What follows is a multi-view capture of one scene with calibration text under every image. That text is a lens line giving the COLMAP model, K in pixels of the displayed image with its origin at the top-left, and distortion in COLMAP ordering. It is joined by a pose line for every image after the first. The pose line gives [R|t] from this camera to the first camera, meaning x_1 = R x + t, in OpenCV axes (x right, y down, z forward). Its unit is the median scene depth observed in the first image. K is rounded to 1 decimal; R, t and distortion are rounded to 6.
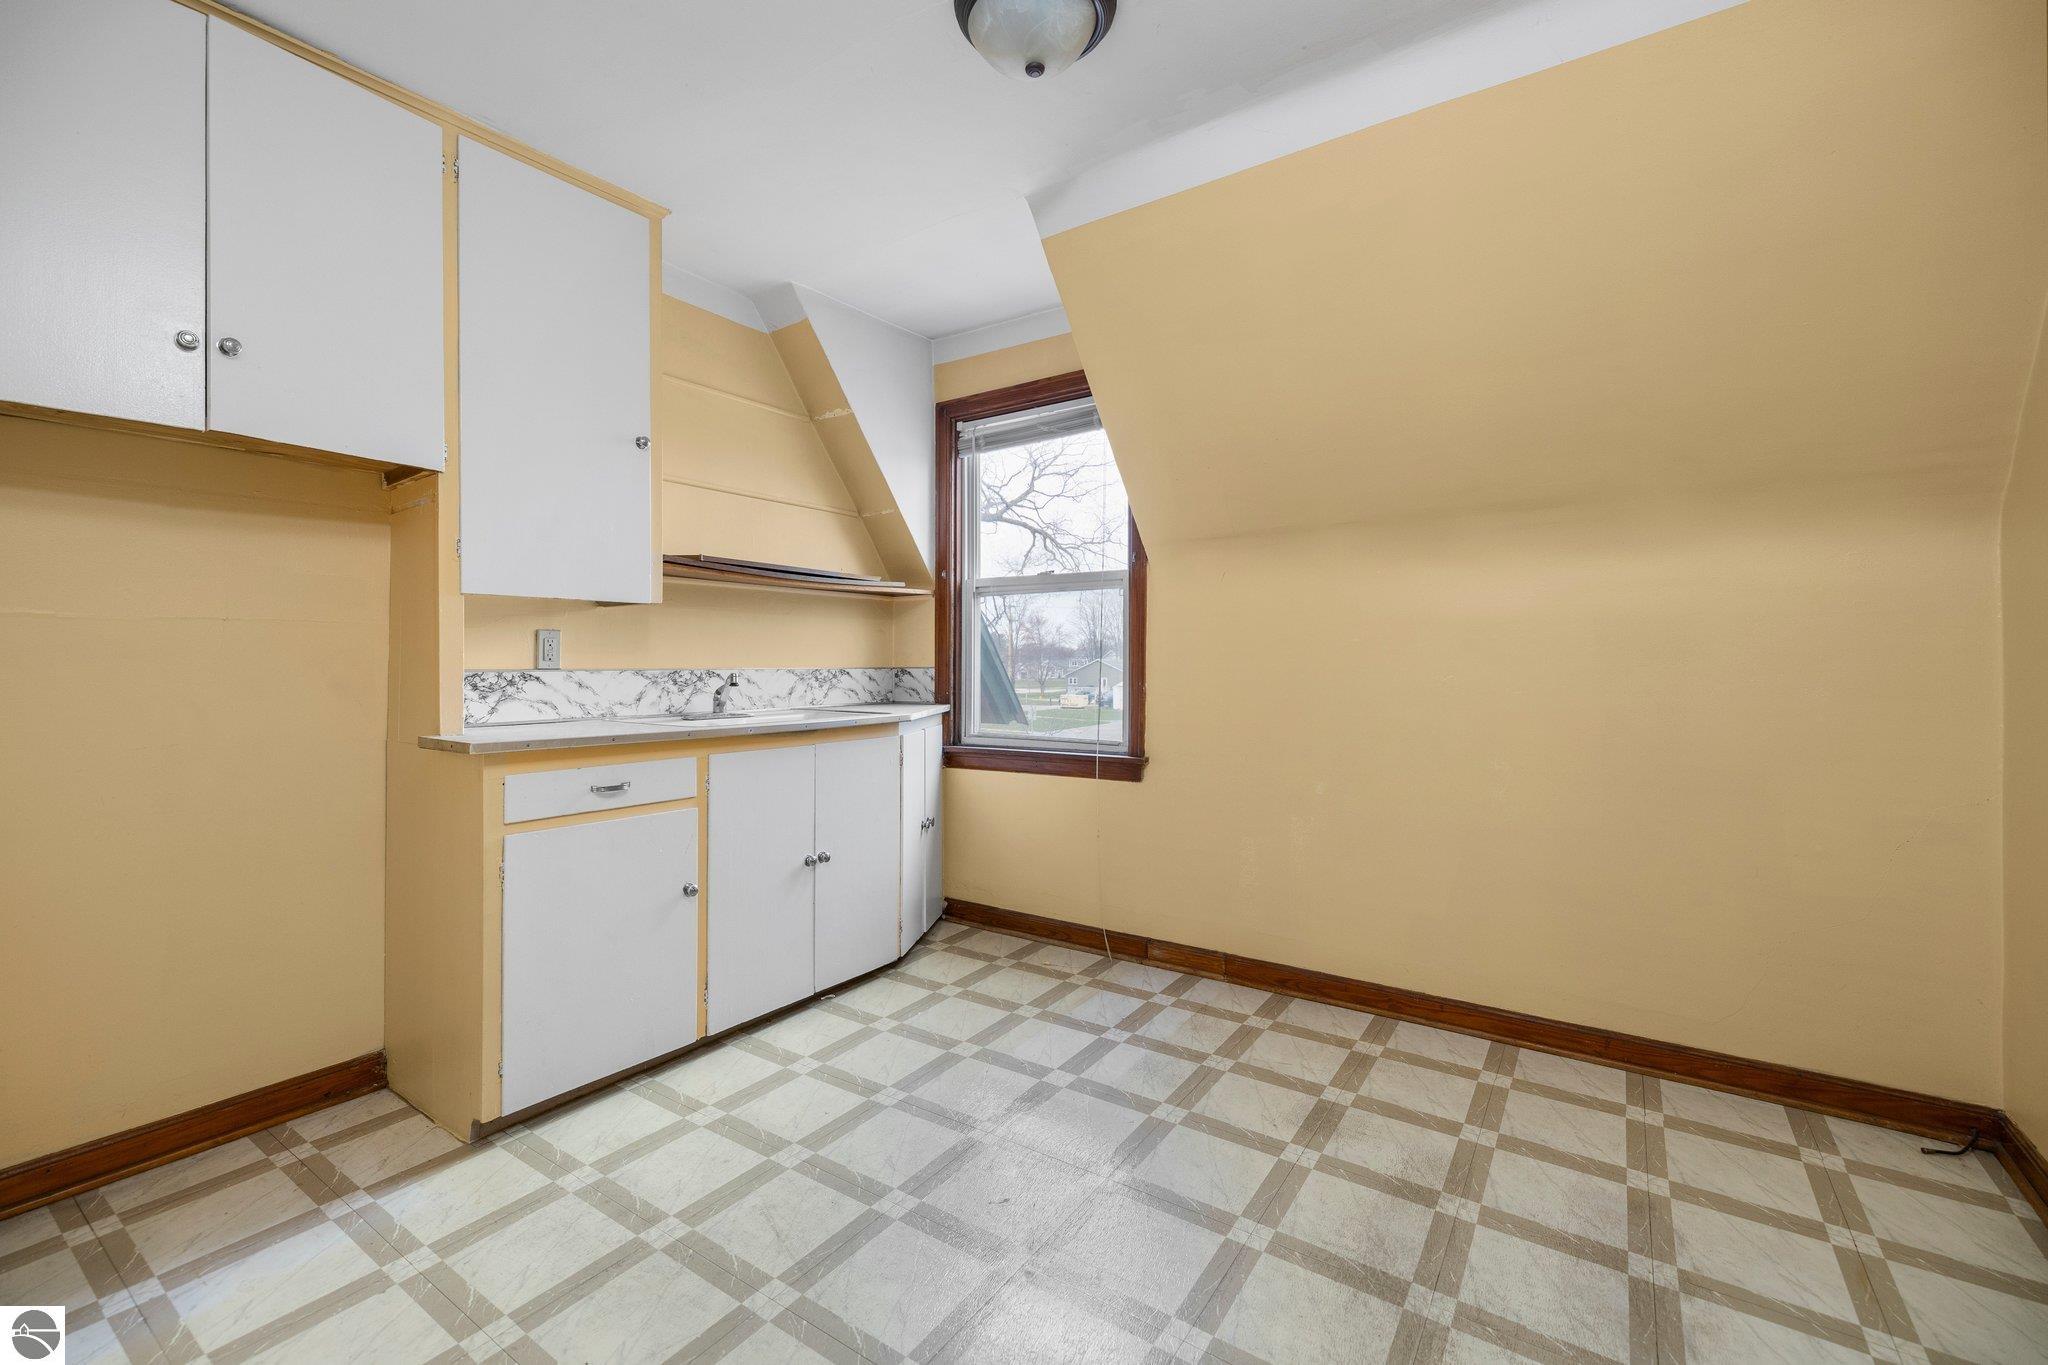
lens RADIAL K [[867.8, 0, 1020.6], [0, 867.8, 664.5], [0, 0, 1]] dist [0.000944, -0.000261]
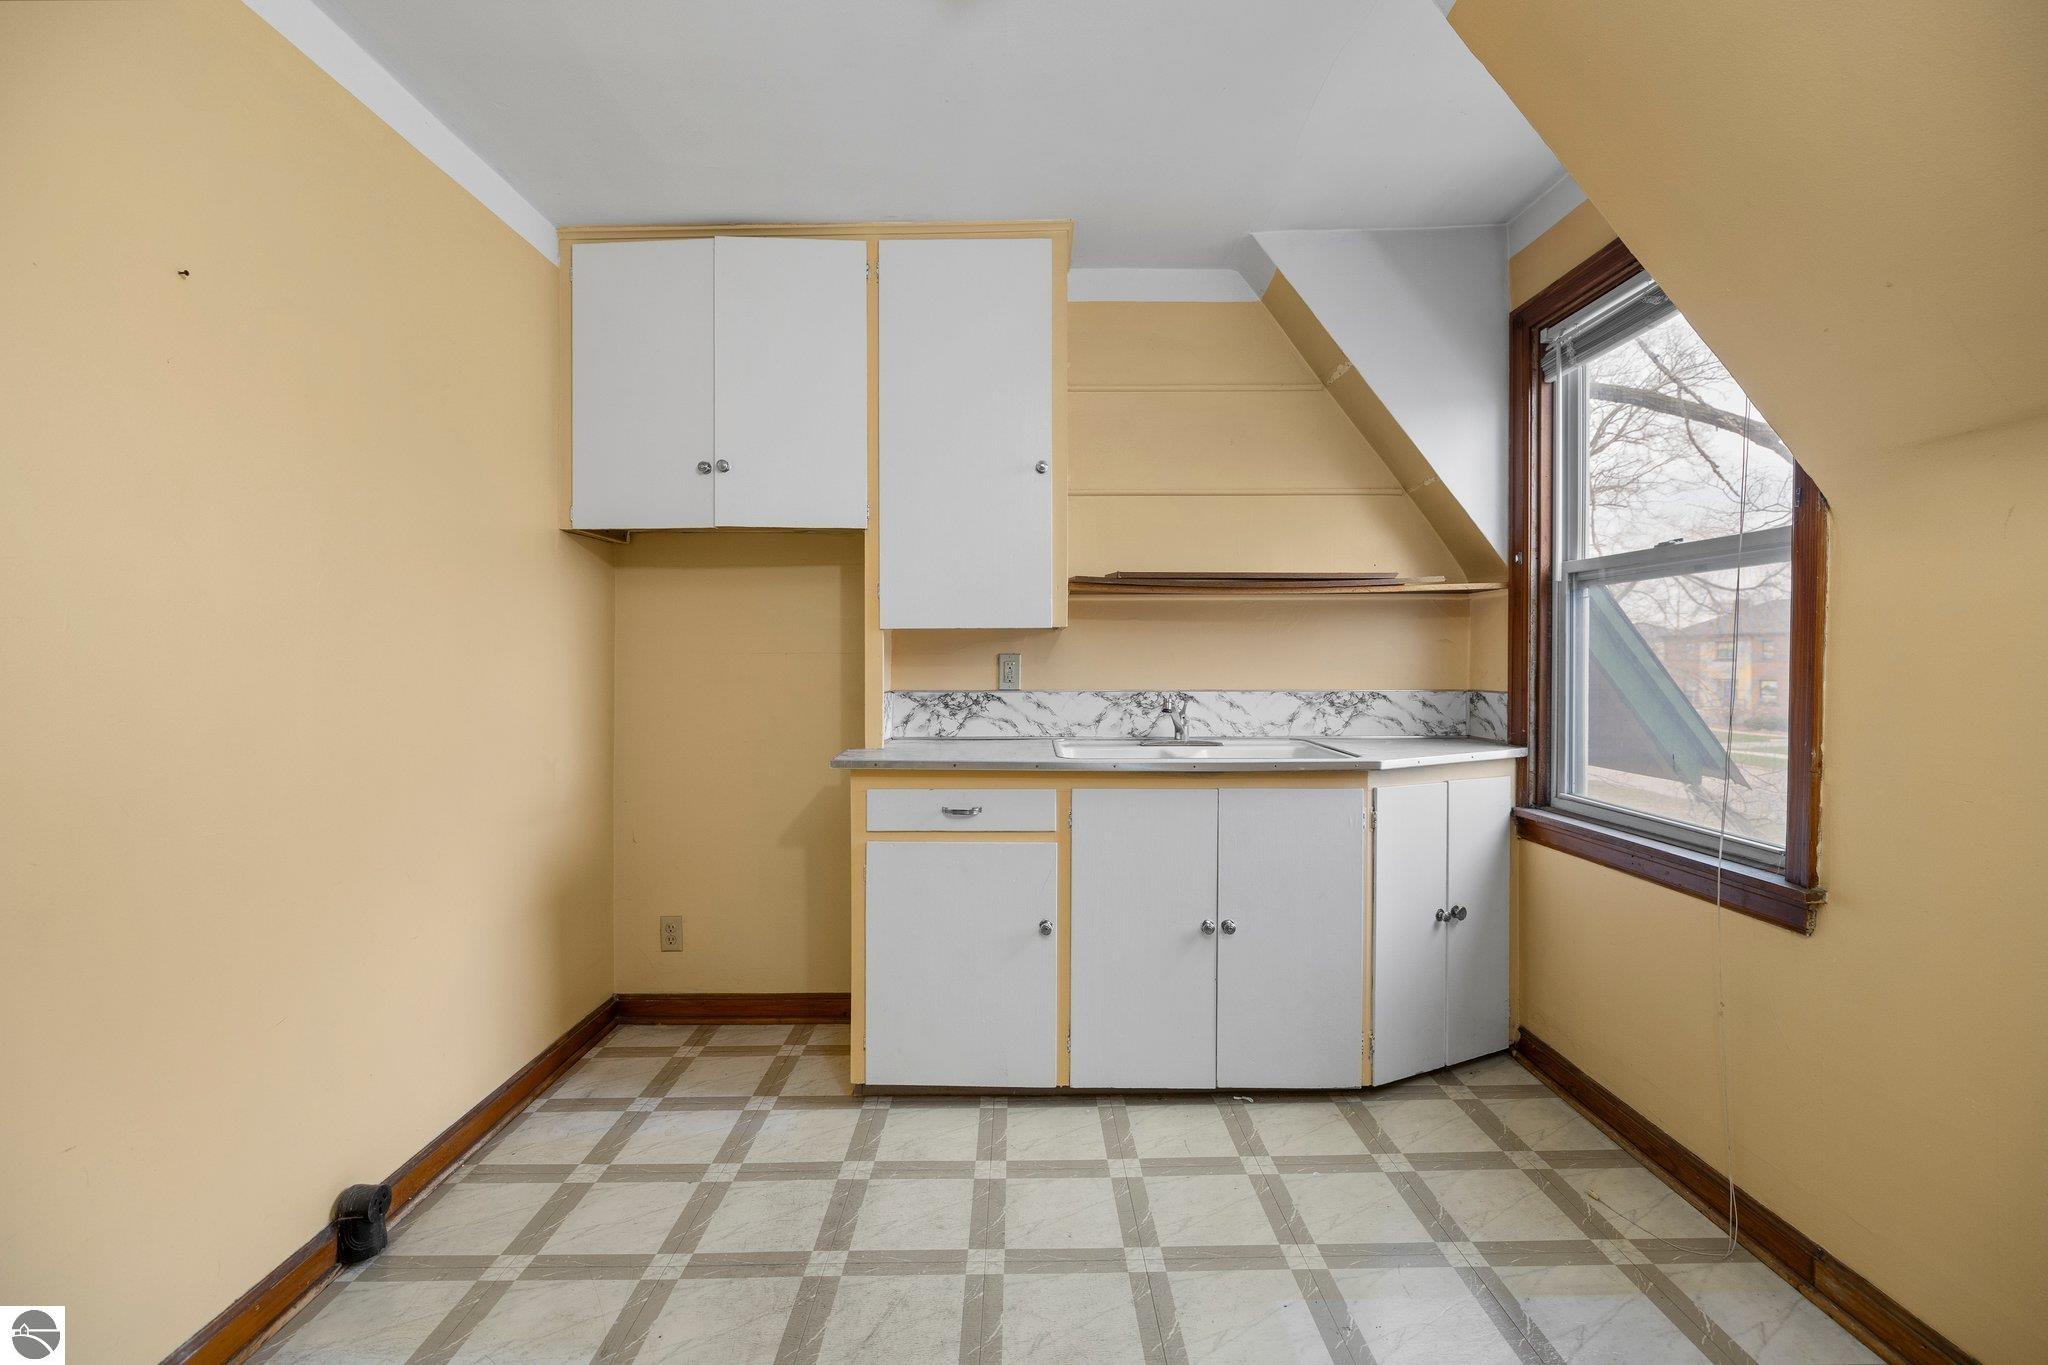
lens RADIAL K [[867.8, 0, 1020.6], [0, 867.8, 664.5], [0, 0, 1]] dist [0.000944, -0.000261]
pose [[0.569562, 0.006898, -0.821920, 0.320614], [0.000363, 0.999963, 0.008643, -0.032511], [0.821949, -0.005221, 0.569538, 0.356138]]
